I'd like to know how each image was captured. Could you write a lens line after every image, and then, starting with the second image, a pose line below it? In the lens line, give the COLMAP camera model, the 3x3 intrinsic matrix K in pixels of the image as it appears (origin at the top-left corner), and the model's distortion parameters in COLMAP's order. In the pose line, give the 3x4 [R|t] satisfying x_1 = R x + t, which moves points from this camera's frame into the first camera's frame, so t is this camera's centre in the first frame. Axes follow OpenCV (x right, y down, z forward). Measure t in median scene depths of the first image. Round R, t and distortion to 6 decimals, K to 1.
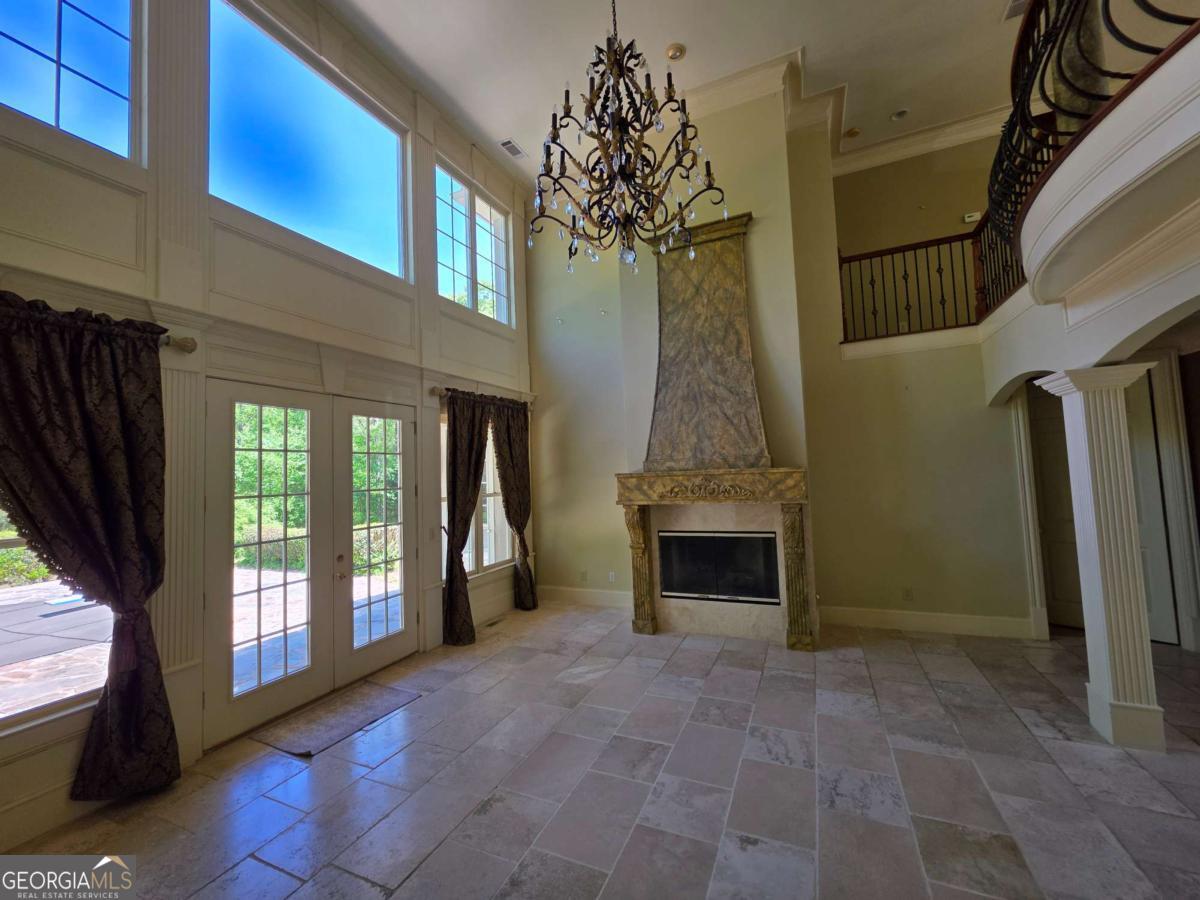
lens RADIAL K [[480.9, 0, 597.9], [0, 480.9, 446.8], [0, 0, 1]] dist [0.001379, 0.000415]
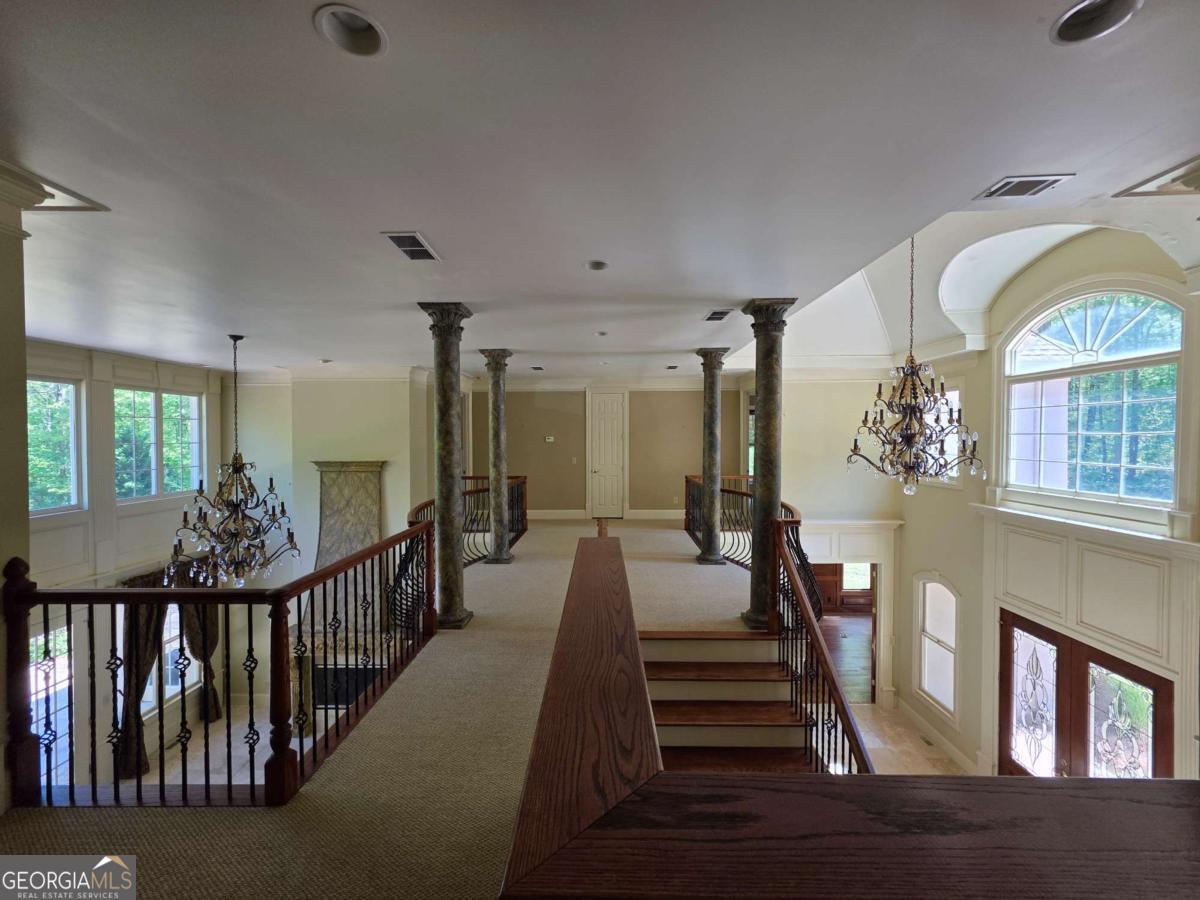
lens RADIAL K [[480.9, 0, 599.8], [0, 480.9, 444.7], [0, 0, 1]] dist [0.001379, 0.000415]
pose [[0.908538, 0.027888, 0.416871, 0.289894], [-0.053035, 0.997396, 0.048862, -0.621270], [-0.414423, -0.066502, 0.907651, -0.655666]]
